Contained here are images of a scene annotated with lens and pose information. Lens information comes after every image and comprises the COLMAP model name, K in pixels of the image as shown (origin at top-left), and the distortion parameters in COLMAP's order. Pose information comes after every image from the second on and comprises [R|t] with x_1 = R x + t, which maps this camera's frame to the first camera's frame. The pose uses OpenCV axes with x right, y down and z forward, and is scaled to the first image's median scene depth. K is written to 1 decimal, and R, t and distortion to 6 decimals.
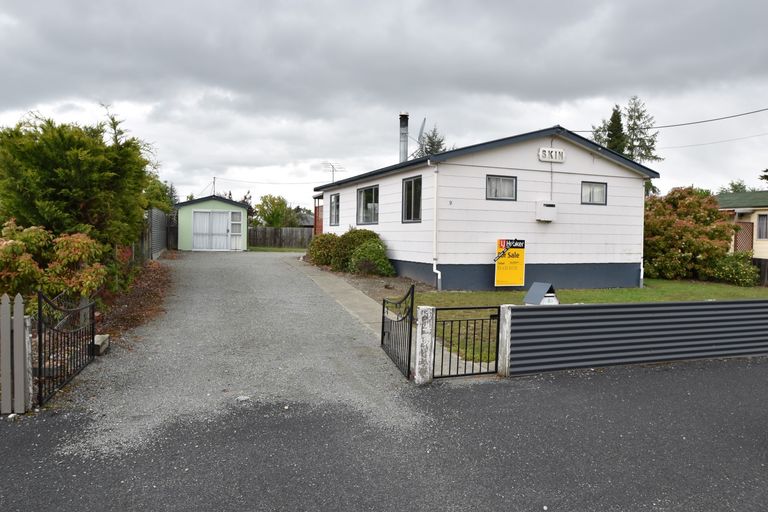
lens RADIAL K [[553.4, 0, 384.0], [0, 553.4, 256.0], [0, 0, 1]] dist [-0.058768, -0.000662]
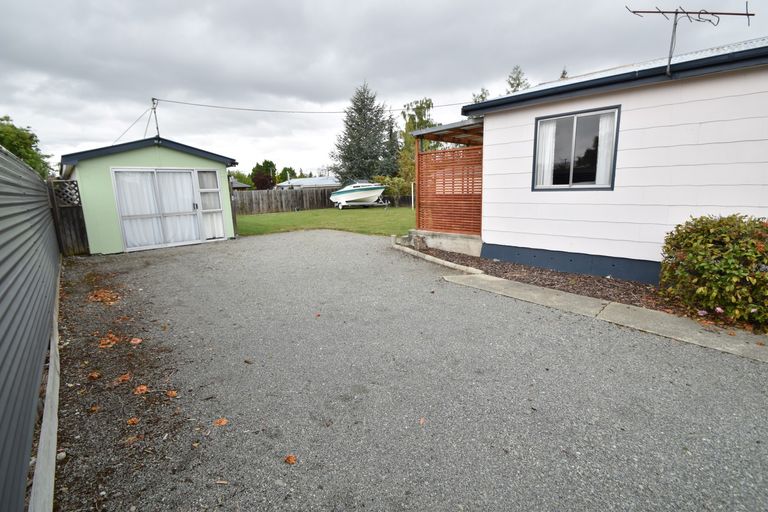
lens RADIAL K [[350.3, 0, 384.0], [0, 350.3, 256.0], [0, 0, 1]] dist [-0.001062, -0.000231]
pose [[0.923966, -0.116114, 0.364423, -0.458599], [0.058953, 0.984653, 0.164263, -0.081568], [-0.377904, -0.130290, 0.916632, 1.142974]]
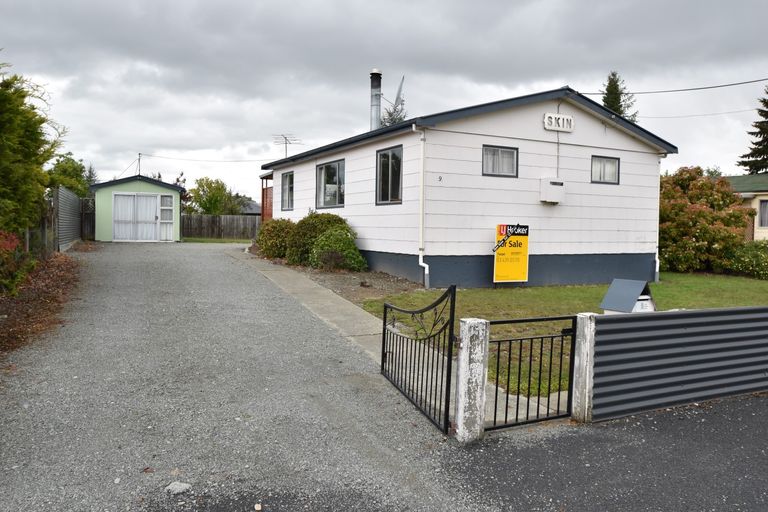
lens RADIAL K [[598.1, 0, 384.0], [0, 598.1, 256.0], [0, 0, 1]] dist [-0.054744, 0.002754]
pose [[0.996126, -0.004794, 0.087809, -0.034320], [0.003702, 0.999914, 0.012588, 0.004102], [-0.087862, -0.012214, 0.996058, 0.132651]]
